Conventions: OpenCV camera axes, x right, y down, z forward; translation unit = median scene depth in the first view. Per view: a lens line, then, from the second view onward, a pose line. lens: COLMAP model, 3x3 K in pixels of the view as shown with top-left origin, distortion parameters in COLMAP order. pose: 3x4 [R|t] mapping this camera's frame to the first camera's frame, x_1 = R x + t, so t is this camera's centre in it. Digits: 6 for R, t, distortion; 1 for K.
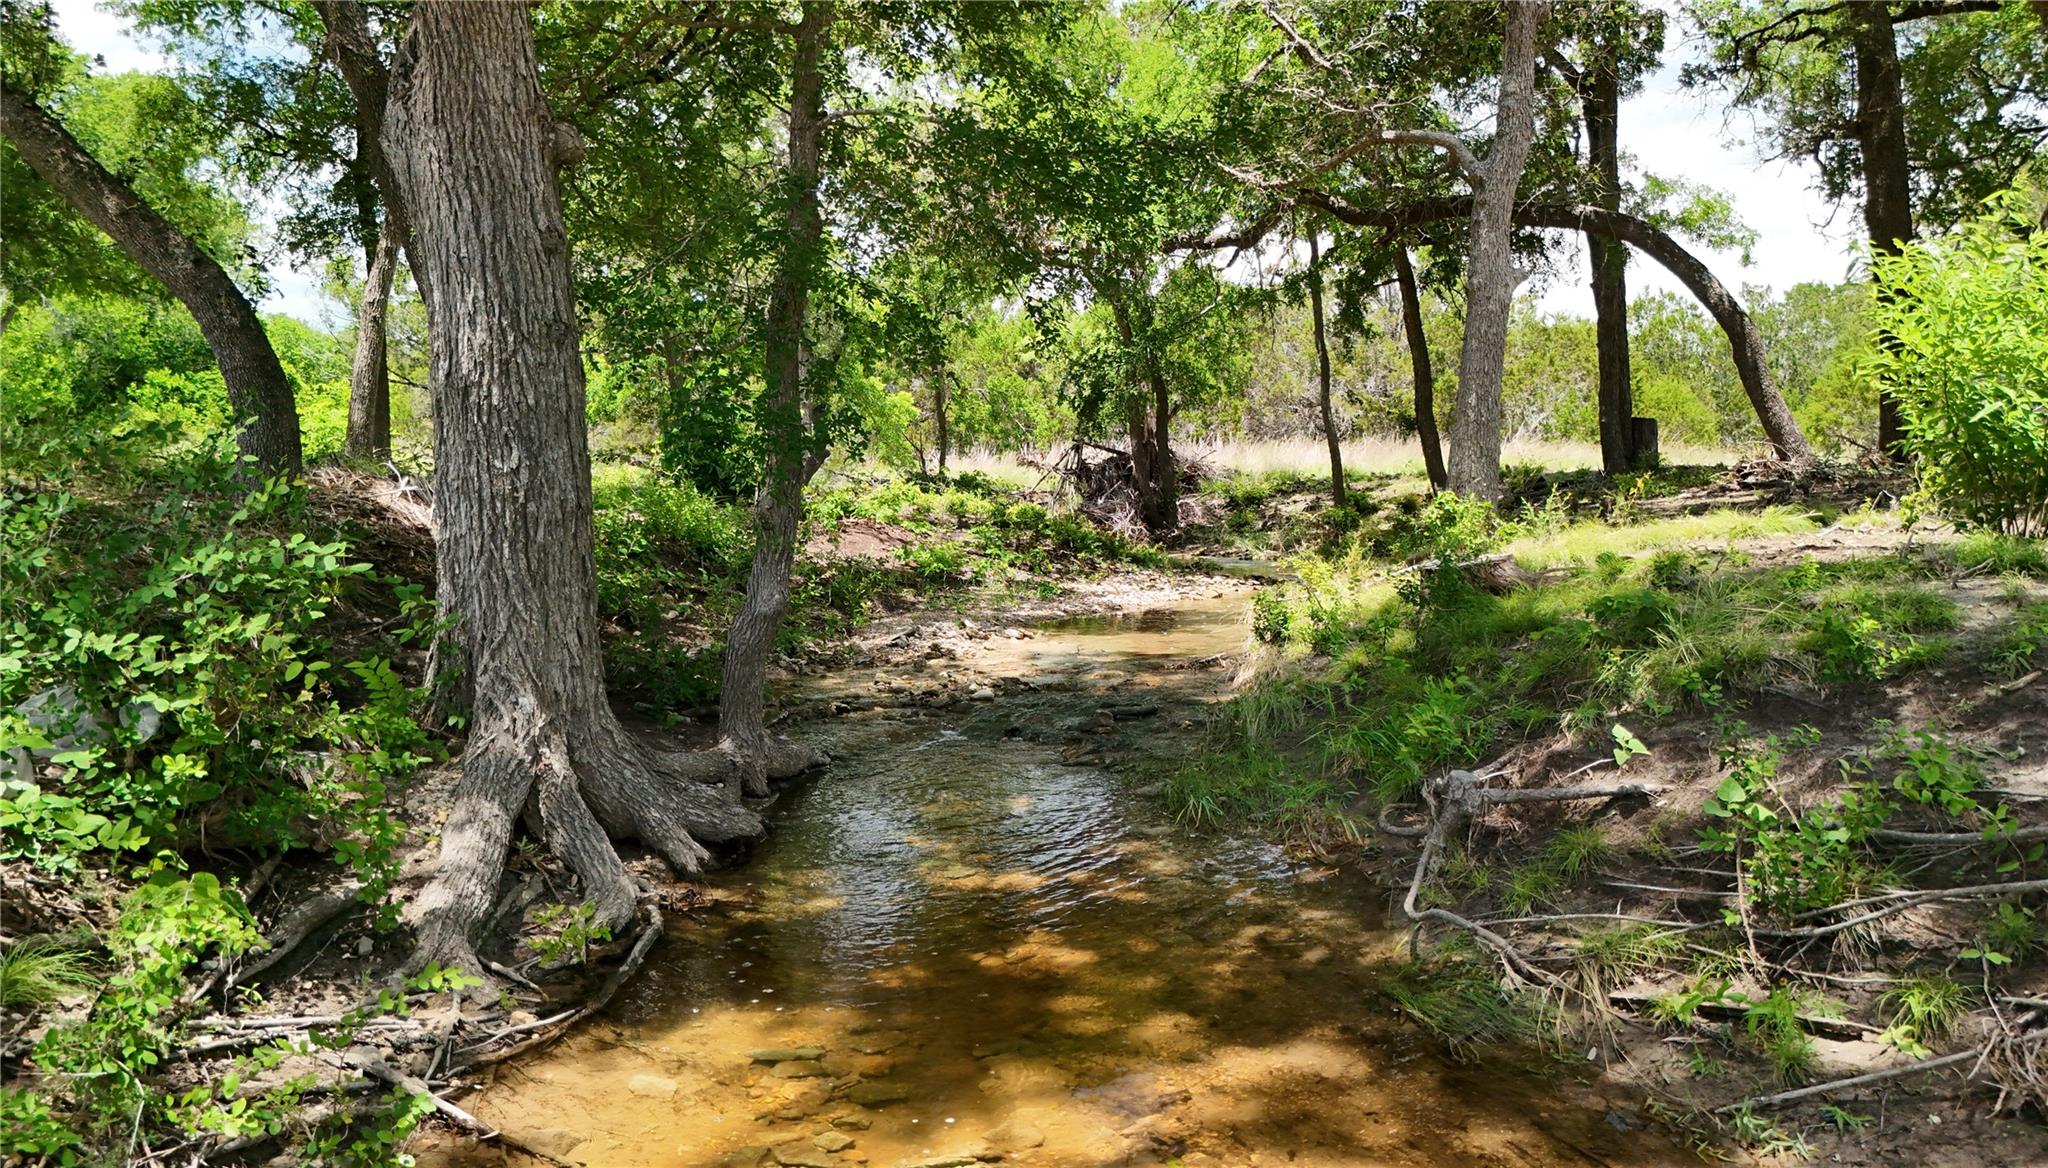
lens RADIAL K [[1360.1, 0, 1019.2], [0, 1360.1, 579.8], [0, 0, 1]] dist [-0.001631, 0.000539]
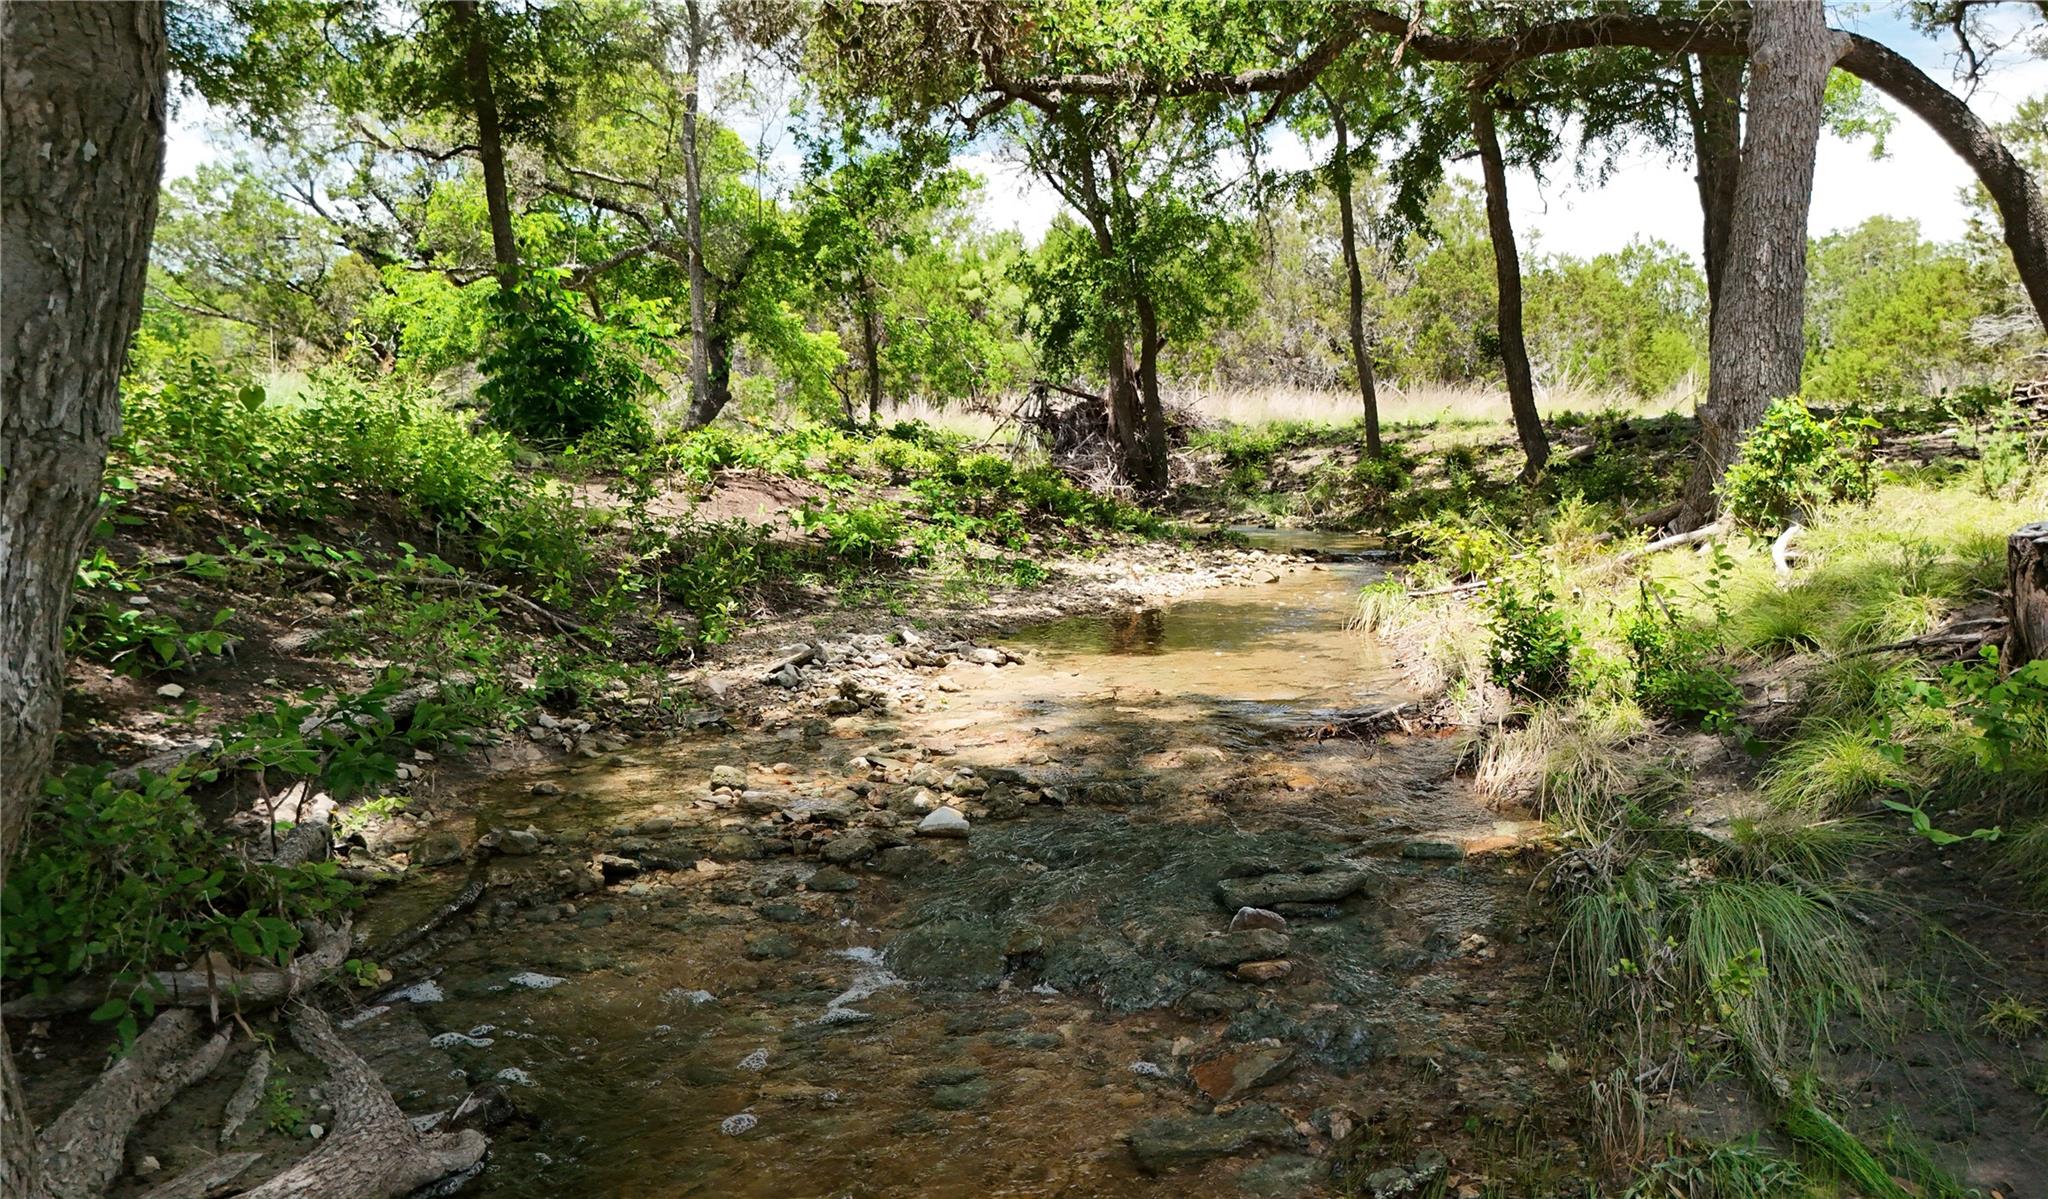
lens RADIAL K [[1404.7, 0, 1043.0], [0, 1404.7, 603.7], [0, 0, 1]] dist [0.031002, -0.004064]
pose [[0.998214, -0.004717, 0.059546, -0.009239], [0.002465, 0.999281, 0.037839, -0.002665], [-0.059681, -0.037624, 0.997508, 0.229975]]
